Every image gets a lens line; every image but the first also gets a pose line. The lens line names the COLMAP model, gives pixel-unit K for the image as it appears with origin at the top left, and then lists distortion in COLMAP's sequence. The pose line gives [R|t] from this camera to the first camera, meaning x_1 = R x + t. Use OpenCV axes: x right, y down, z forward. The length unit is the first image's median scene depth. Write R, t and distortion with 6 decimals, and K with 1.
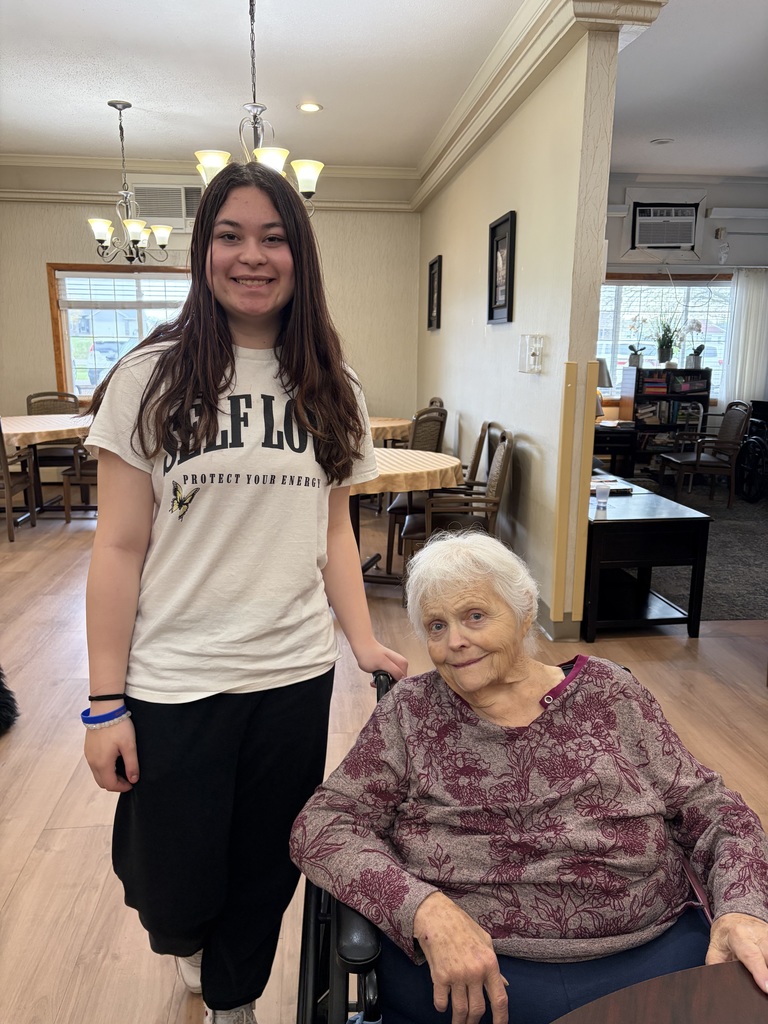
lens RADIAL K [[779.3, 0, 384.0], [0, 779.3, 512.0], [0, 0, 1]] dist [-0.001959, 0.001693]
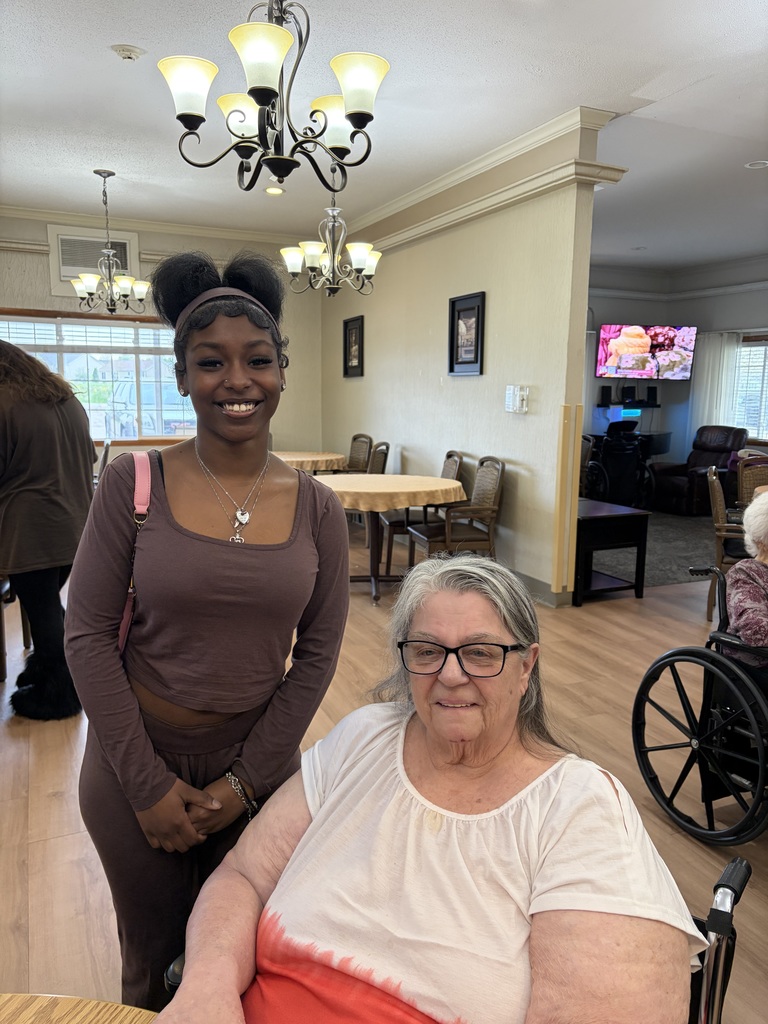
lens RADIAL K [[779.3, 0, 384.0], [0, 779.3, 512.0], [0, 0, 1]] dist [-0.001959, 0.001693]
pose [[0.950323, -0.040217, 0.308657, -0.393486], [0.056108, 0.997508, -0.042778, 0.032437], [-0.306168, 0.057971, 0.950211, -0.175270]]
